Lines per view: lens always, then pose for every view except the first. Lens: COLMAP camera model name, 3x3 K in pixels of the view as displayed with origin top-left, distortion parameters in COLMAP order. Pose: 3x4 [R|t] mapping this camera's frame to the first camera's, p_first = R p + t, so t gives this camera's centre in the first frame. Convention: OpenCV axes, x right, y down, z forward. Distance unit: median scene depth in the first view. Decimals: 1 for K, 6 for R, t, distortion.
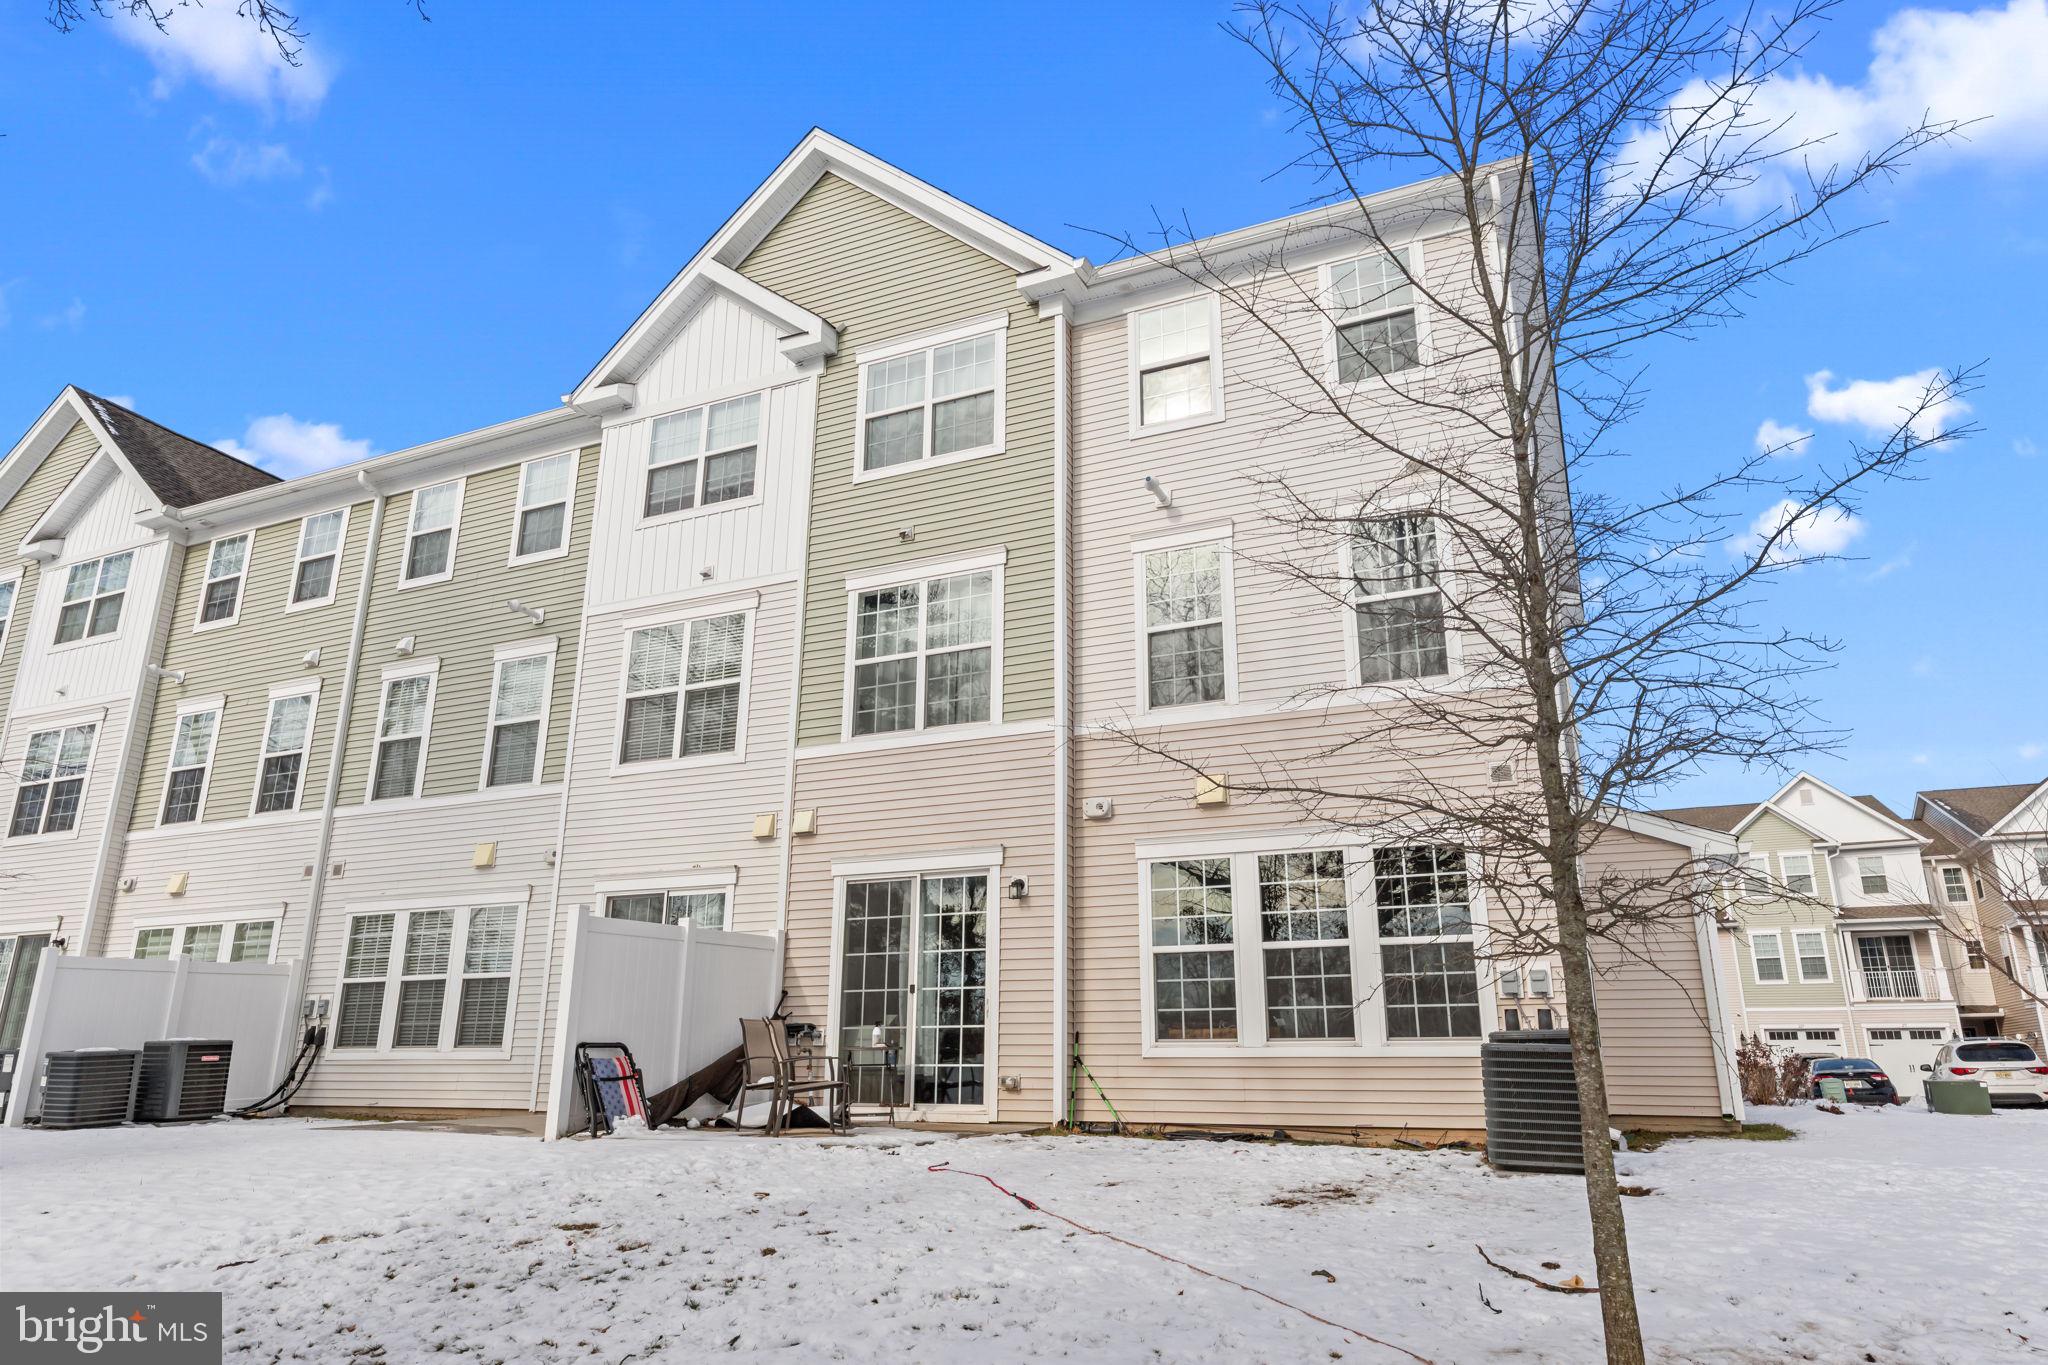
lens RADIAL K [[1296.6, 0, 1033.0], [0, 1296.6, 659.2], [0, 0, 1]] dist [0.003080, 0.000320]
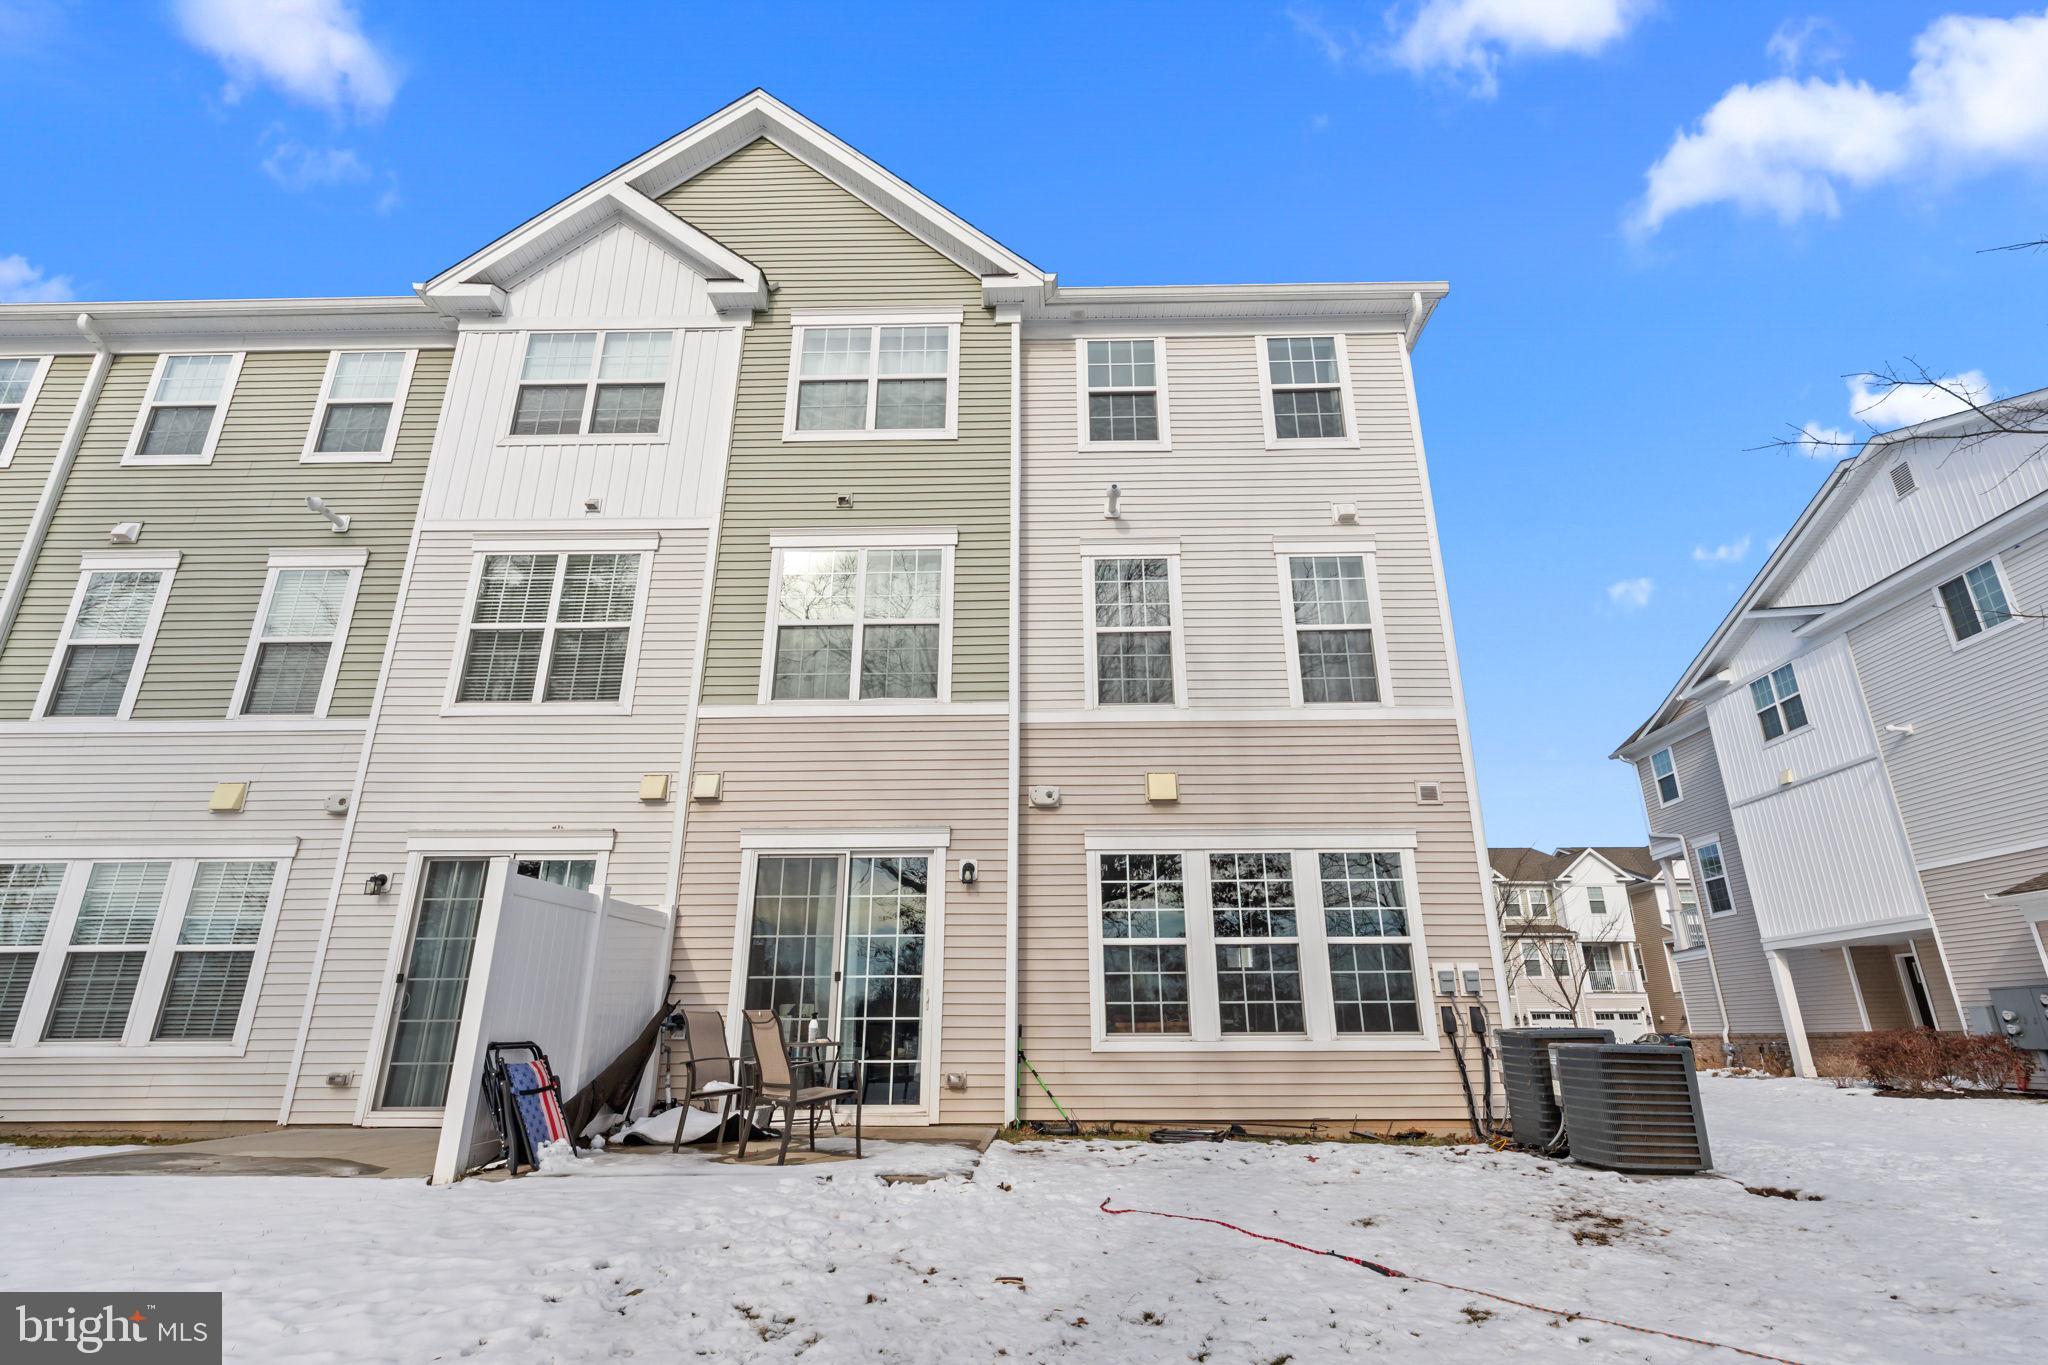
lens RADIAL K [[983.7, 0, 1024.0], [0, 983.7, 682.5], [0, 0, 1]] dist [0.002430, 0.000553]
pose [[0.917103, 0.131824, 0.376224, -0.232140], [-0.115382, 0.991125, -0.066016, 0.070910], [-0.381587, 0.017134, 0.924174, 0.272160]]
